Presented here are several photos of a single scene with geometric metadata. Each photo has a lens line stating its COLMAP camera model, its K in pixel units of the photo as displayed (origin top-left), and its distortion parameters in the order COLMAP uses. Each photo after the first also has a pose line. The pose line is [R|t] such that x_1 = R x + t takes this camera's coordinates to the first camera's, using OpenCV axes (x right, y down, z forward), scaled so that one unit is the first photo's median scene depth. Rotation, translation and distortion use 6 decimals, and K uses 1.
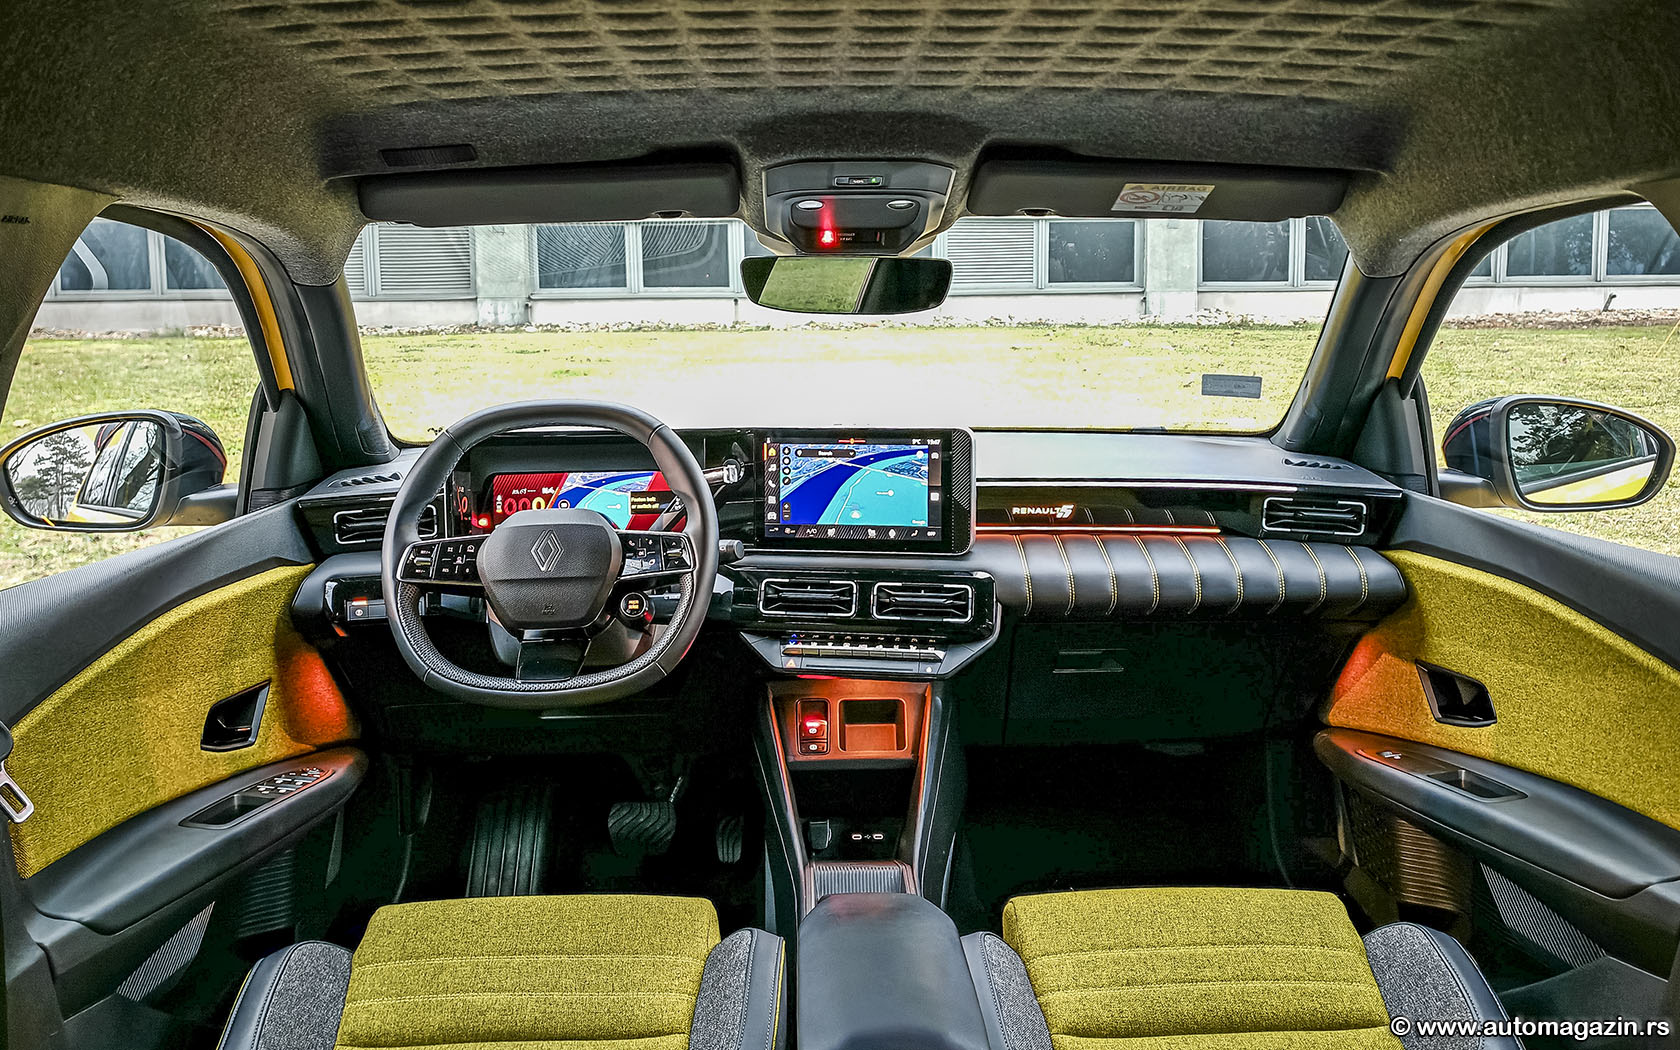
lens RADIAL K [[1341.7, 0, 812.0], [0, 1341.7, 453.3], [0, 0, 1]] dist [0.244764, -0.436451]
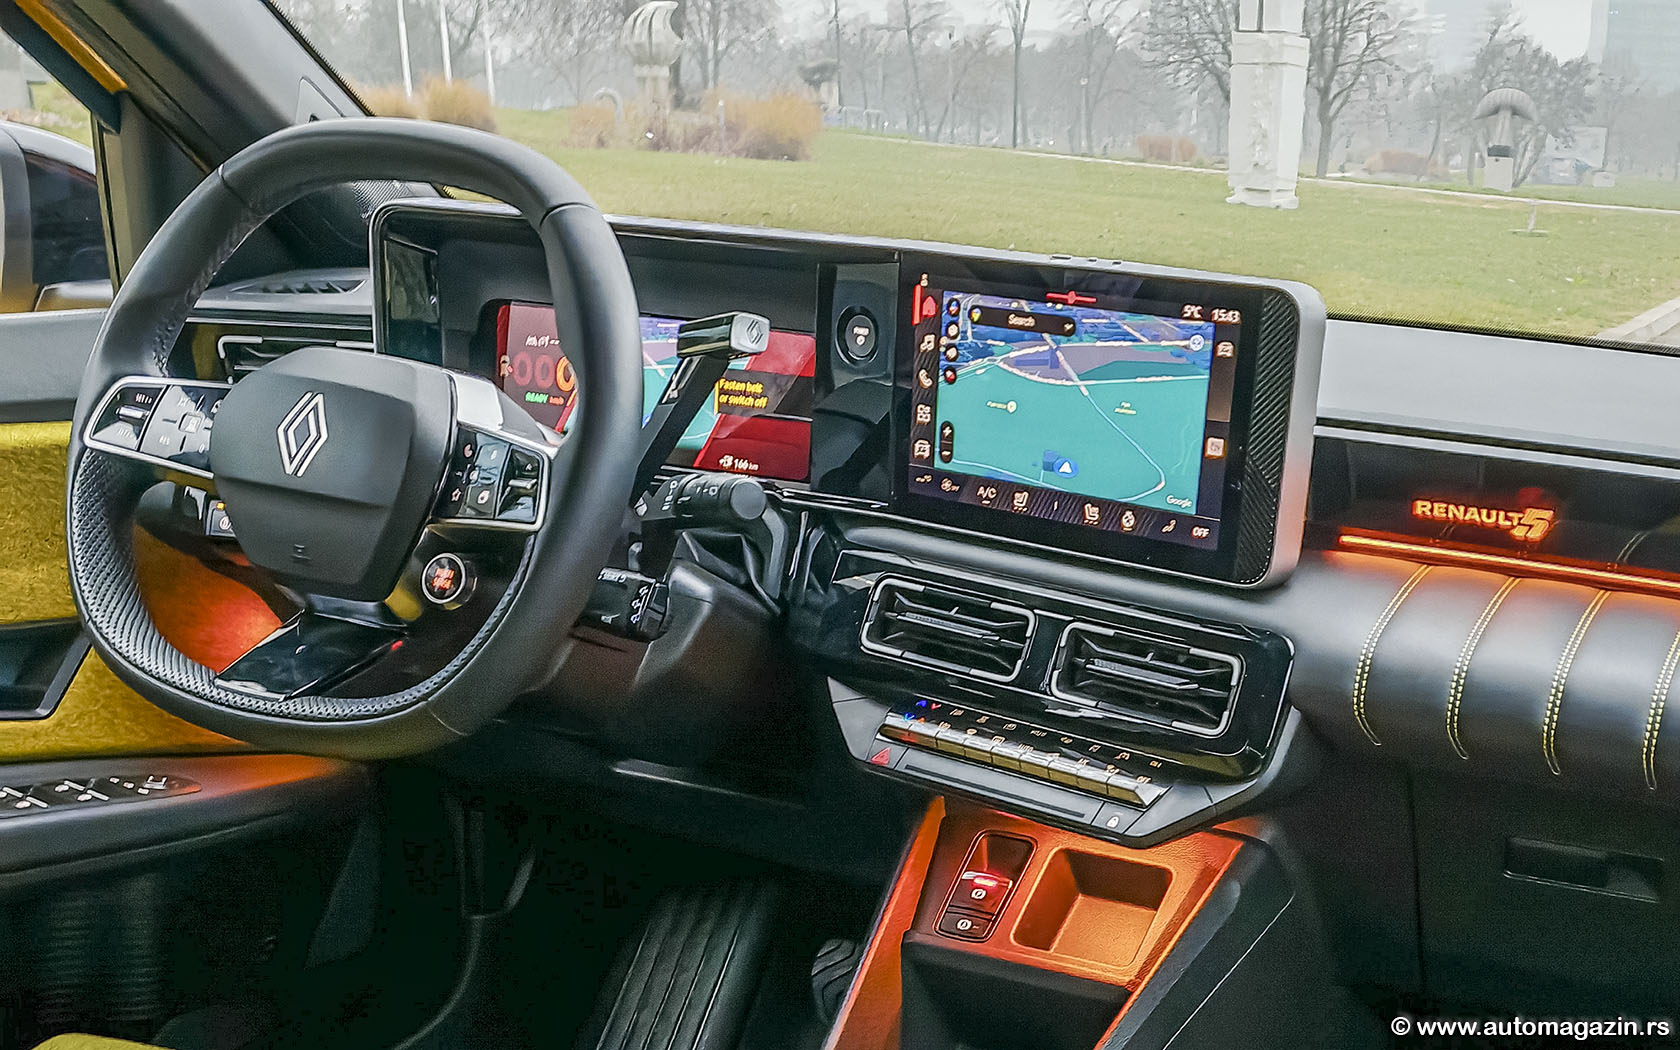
lens RADIAL K [[1883.6, 0, 1198.9], [0, 1883.6, 907.4], [0, 0, 1]] dist [0.093452, -0.155545]
pose [[0.920442, 0.204645, -0.333027, 0.322712], [-0.115174, 0.956163, 0.269235, 0.009947], [0.373525, -0.209459, 0.903662, 0.403570]]
